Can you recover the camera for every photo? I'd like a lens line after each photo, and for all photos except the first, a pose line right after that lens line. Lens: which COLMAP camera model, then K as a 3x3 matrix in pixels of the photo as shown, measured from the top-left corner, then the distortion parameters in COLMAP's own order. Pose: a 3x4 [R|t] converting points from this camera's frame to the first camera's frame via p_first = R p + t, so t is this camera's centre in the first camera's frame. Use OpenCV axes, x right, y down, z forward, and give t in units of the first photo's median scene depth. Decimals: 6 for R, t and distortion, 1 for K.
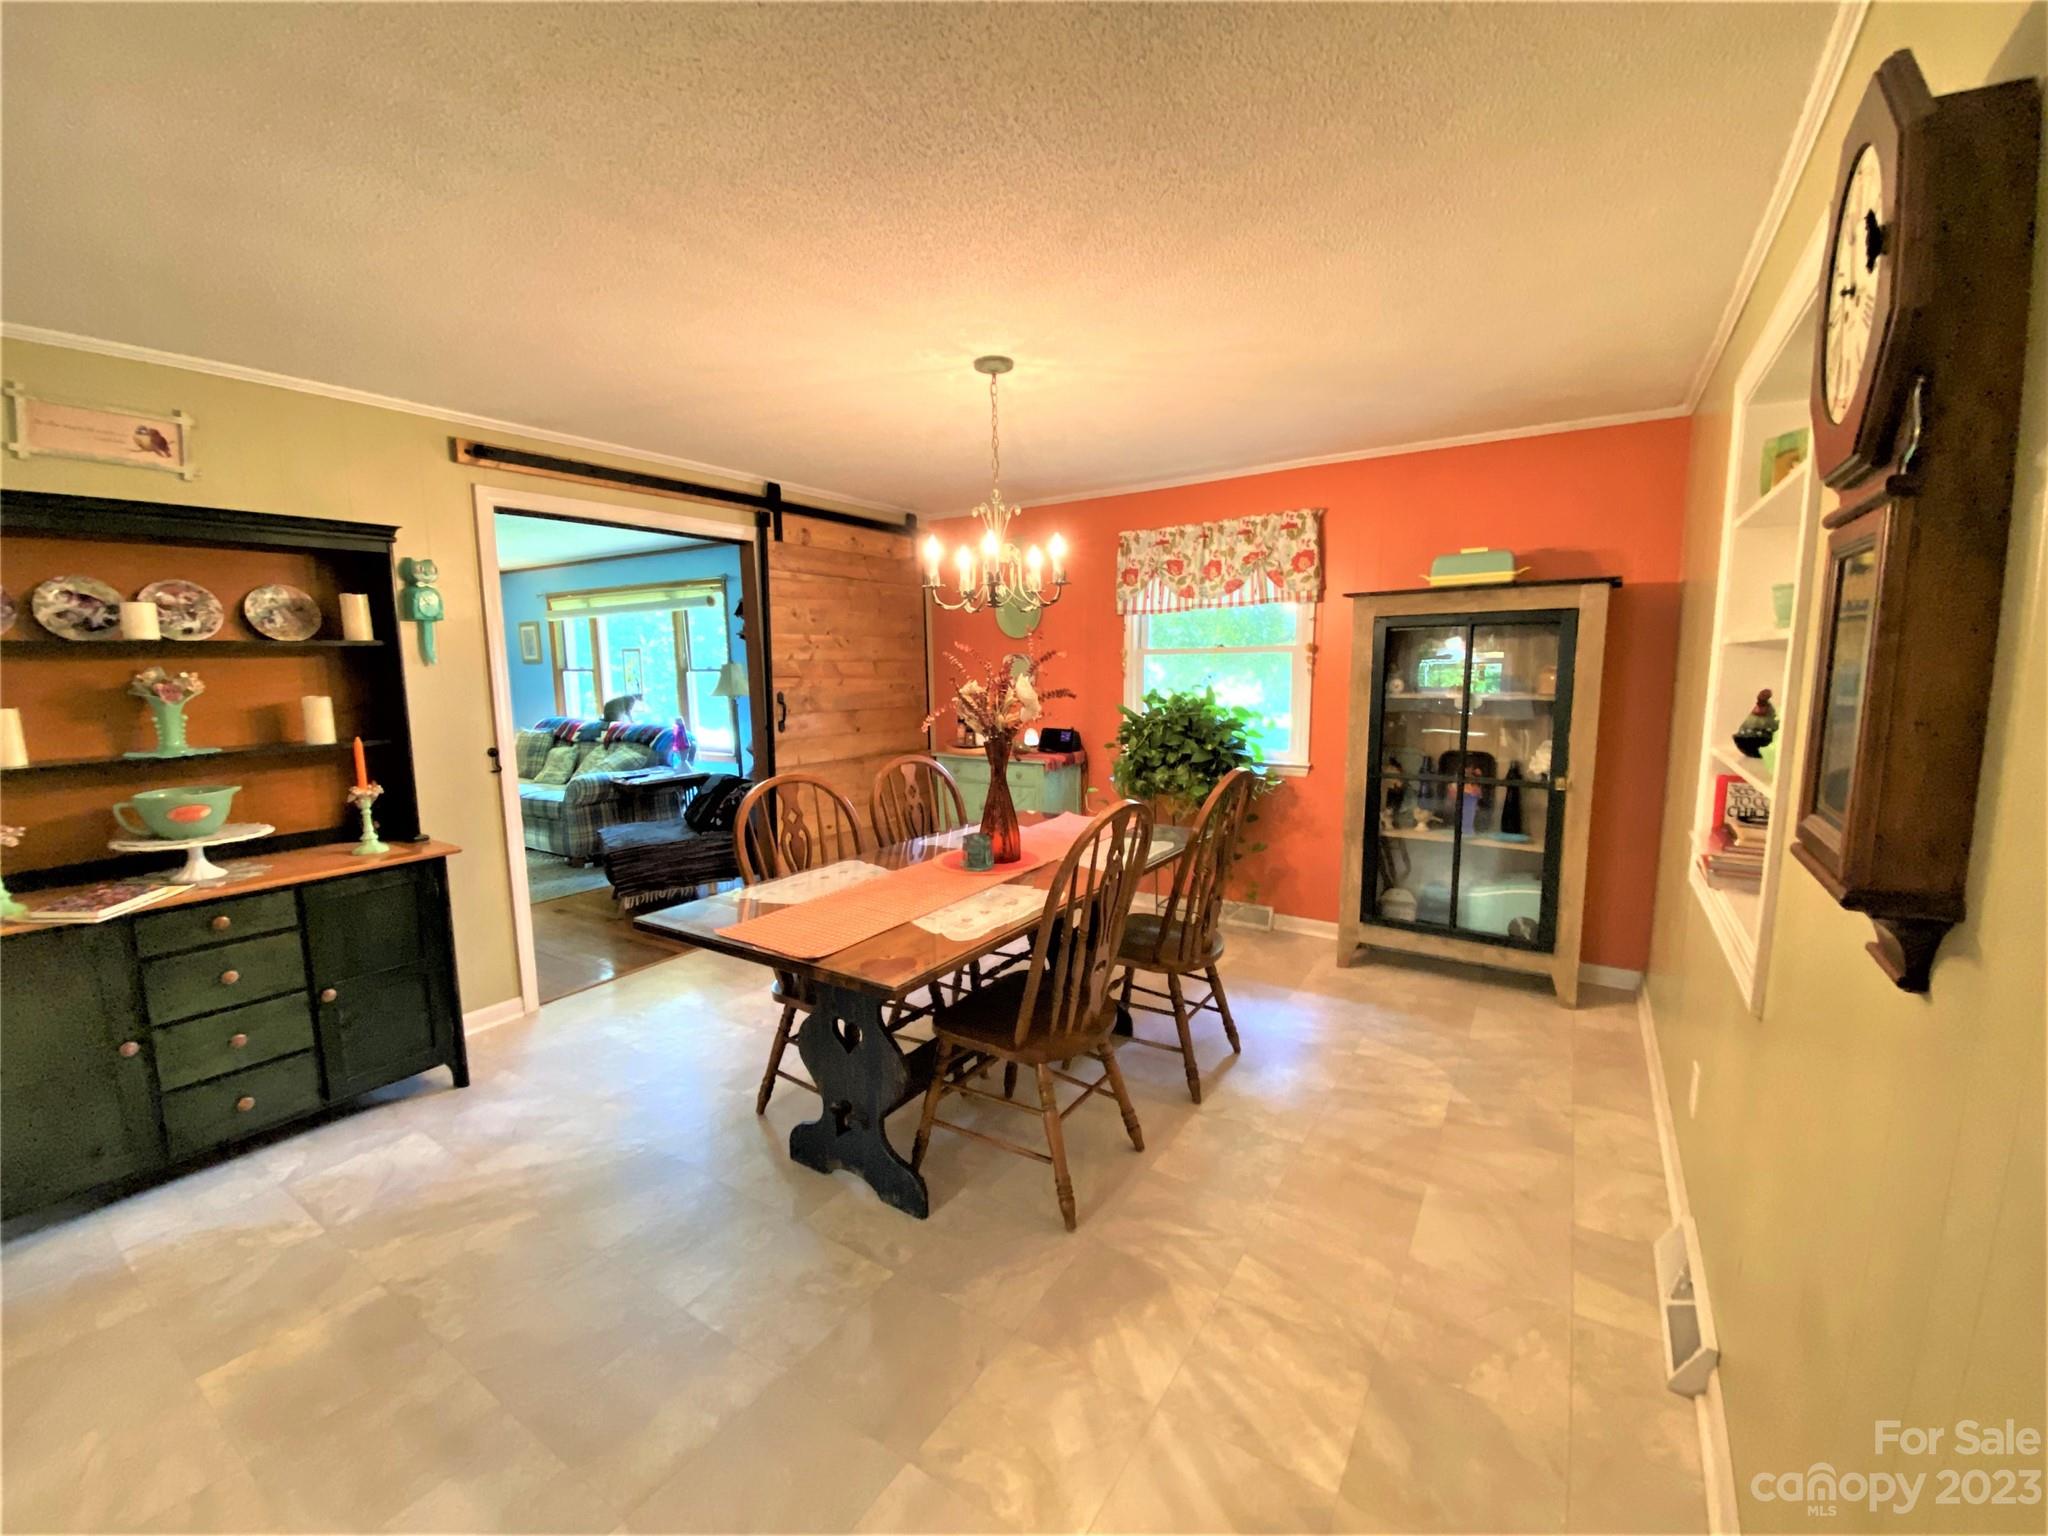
lens RADIAL K [[827.6, 0, 1024.0], [0, 827.6, 768.0], [0, 0, 1]] dist [0.033259, -0.029661]
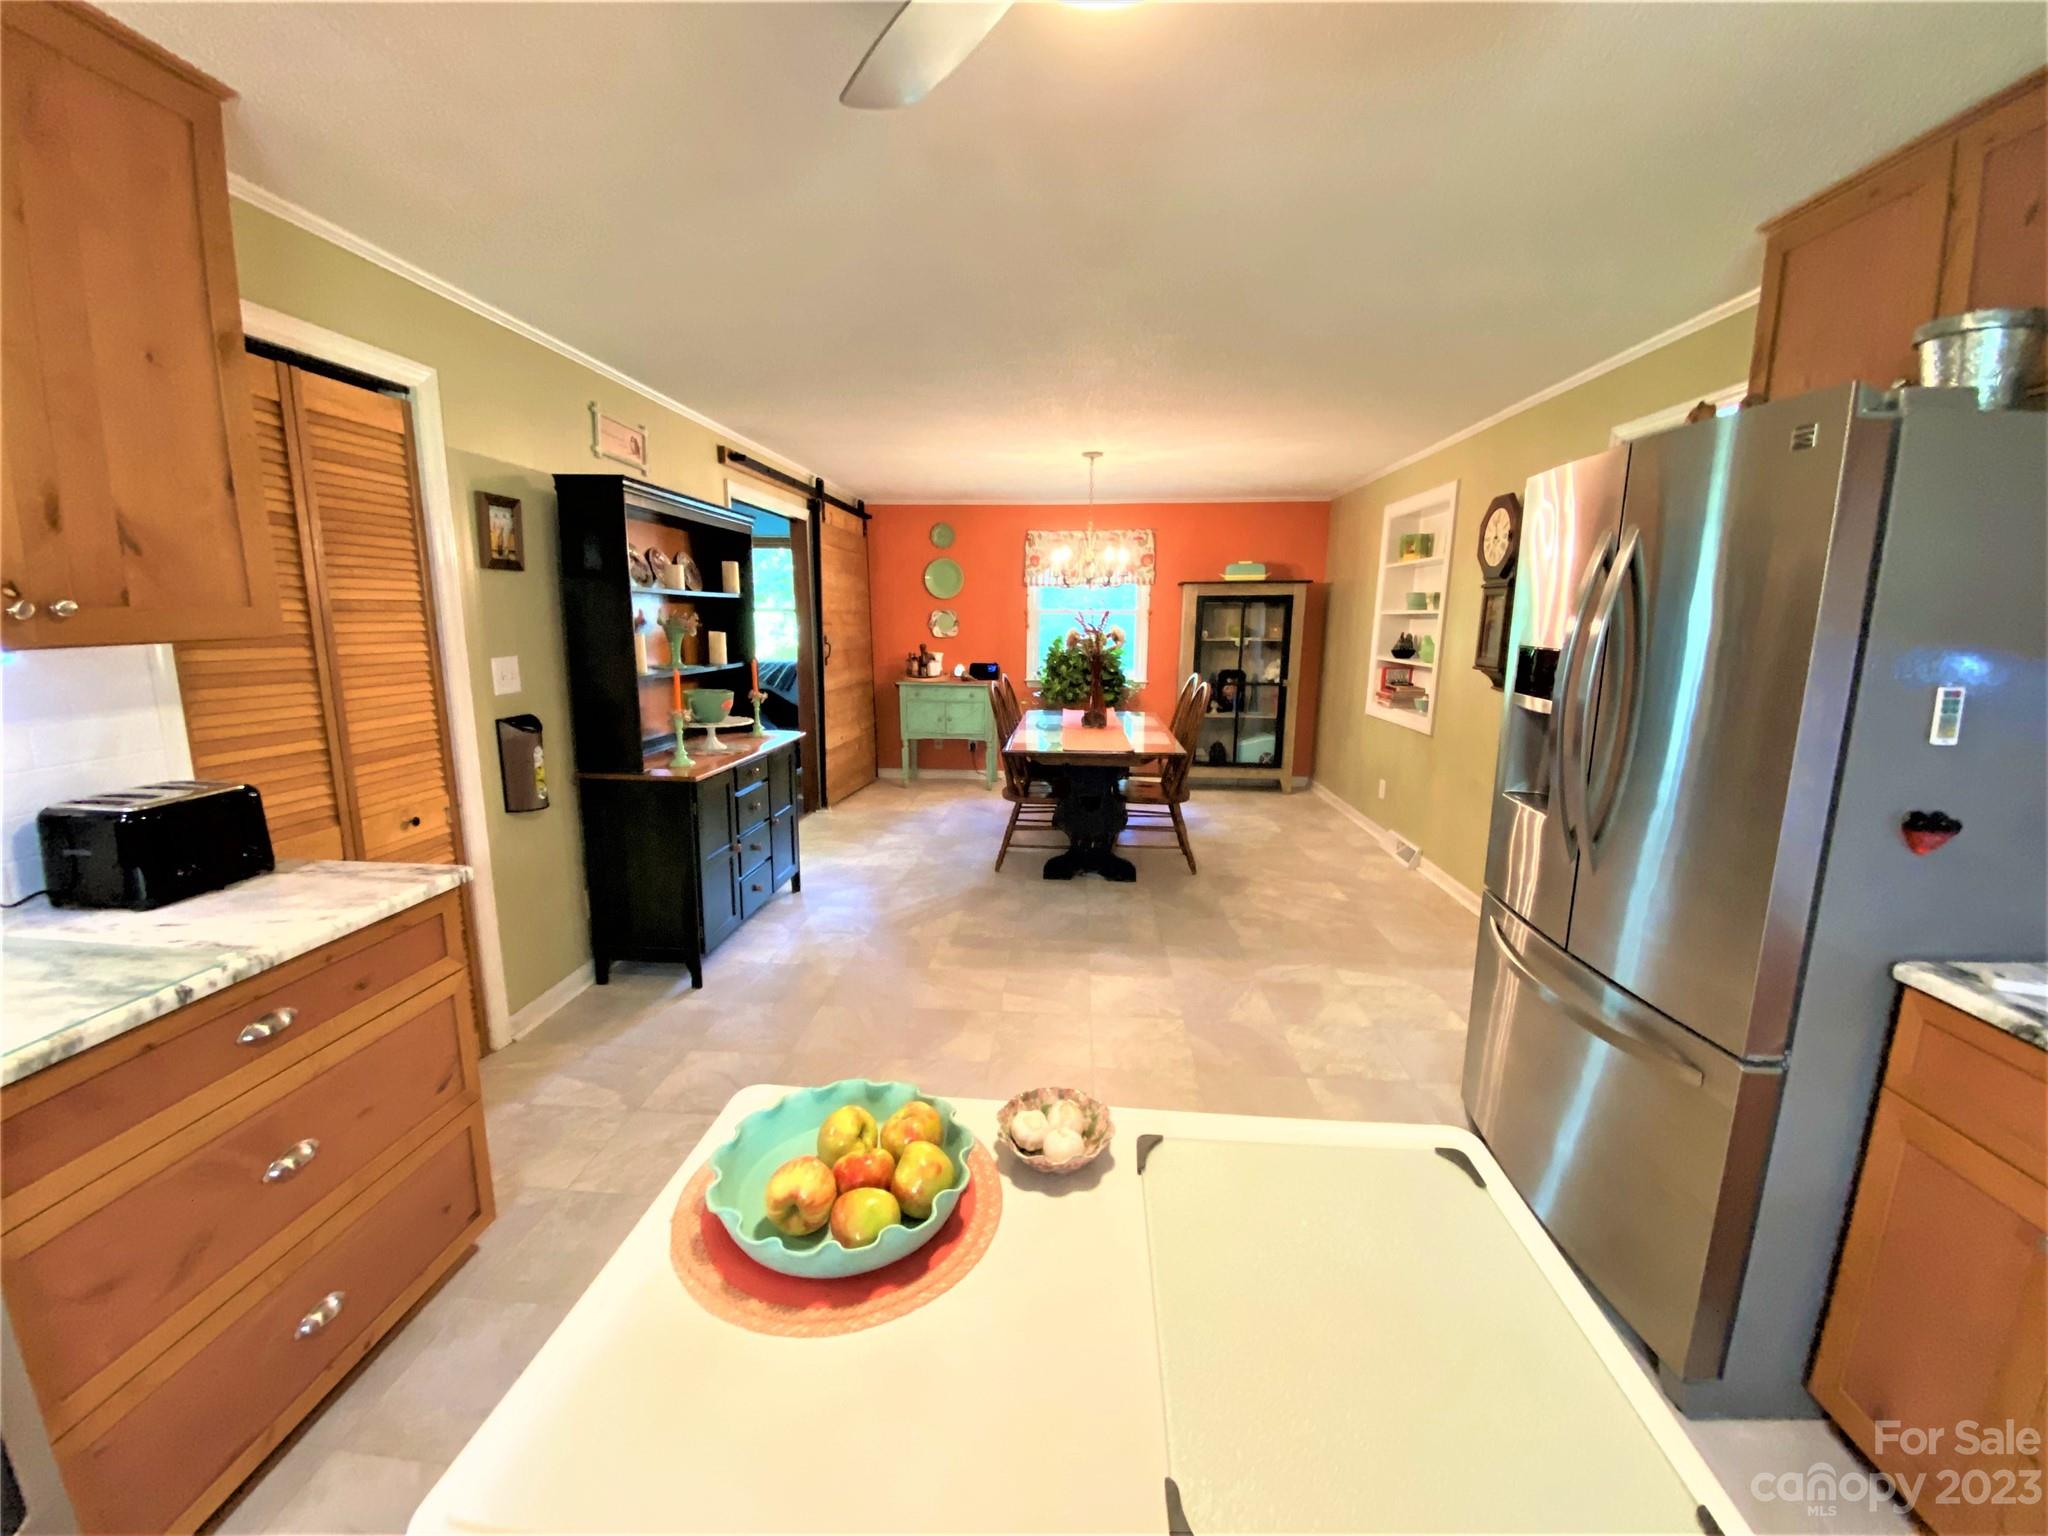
lens RADIAL K [[831.9, 0, 1009.9], [0, 831.9, 763.8], [0, 0, 1]] dist [0.054789, -0.032138]
pose [[0.874862, -0.064363, 0.480078, -0.891956], [0.041293, 0.997435, 0.058474, 0.066178], [-0.482610, -0.031333, 0.875275, -0.443434]]
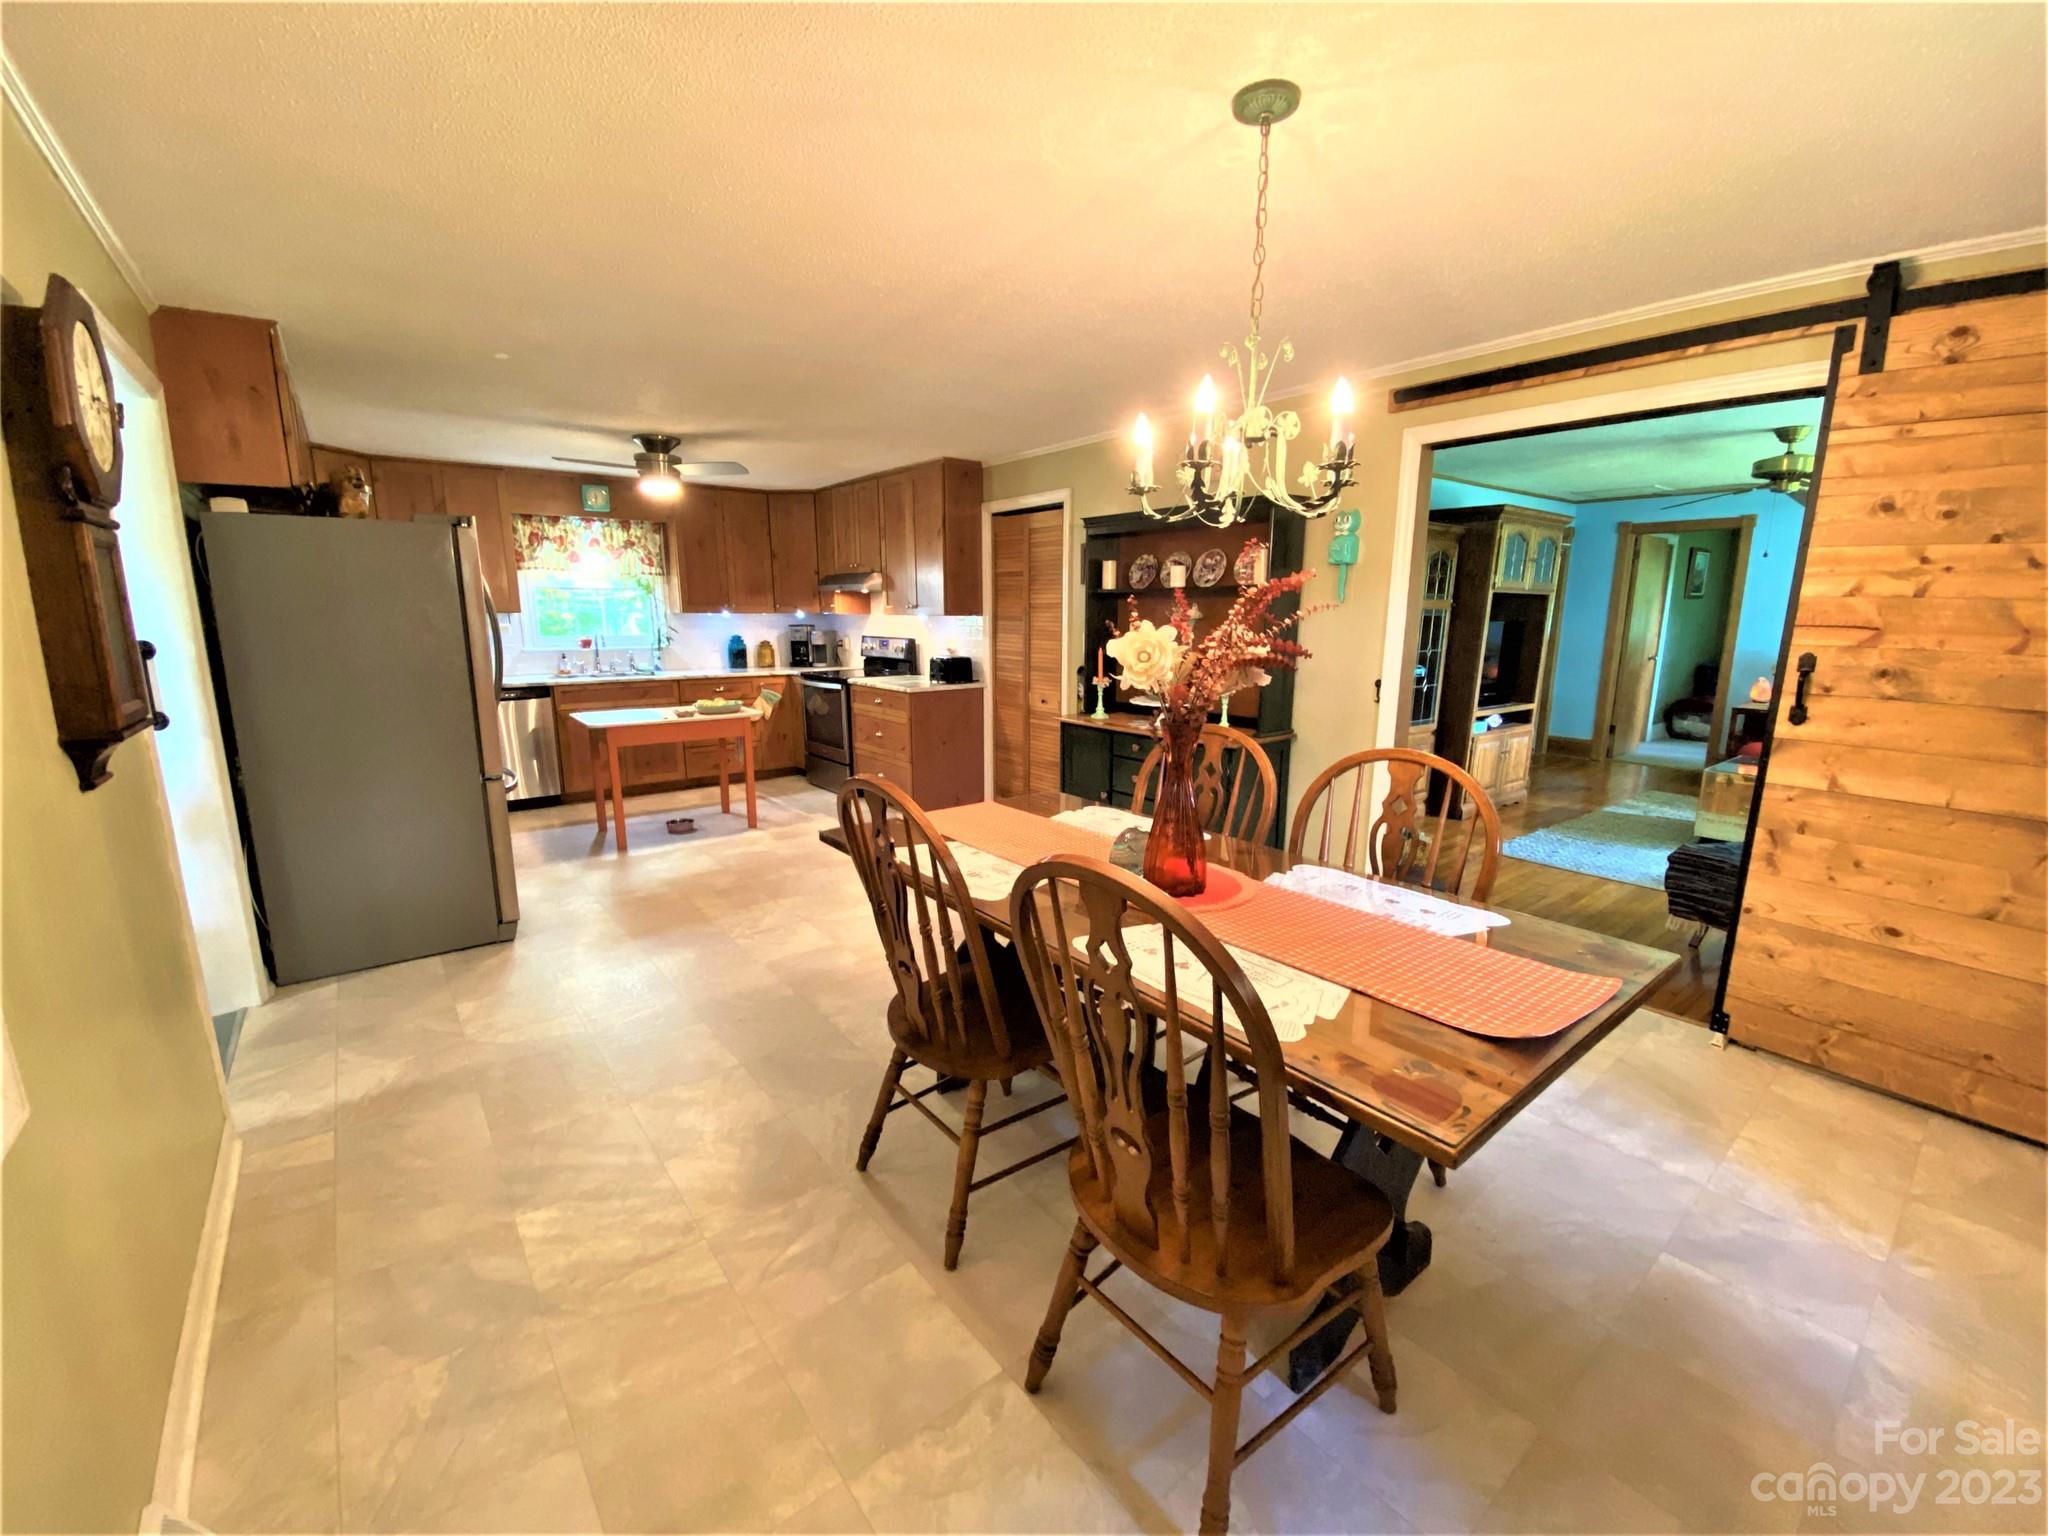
lens RADIAL K [[831.9, 0, 1009.9], [0, 831.9, 763.8], [0, 0, 1]] dist [0.054789, -0.032138]
pose [[-0.310244, 0.188678, -0.931745, 0.541248], [-0.118628, 0.964762, 0.234864, -0.116770], [0.943226, 0.183396, -0.276930, 0.851721]]
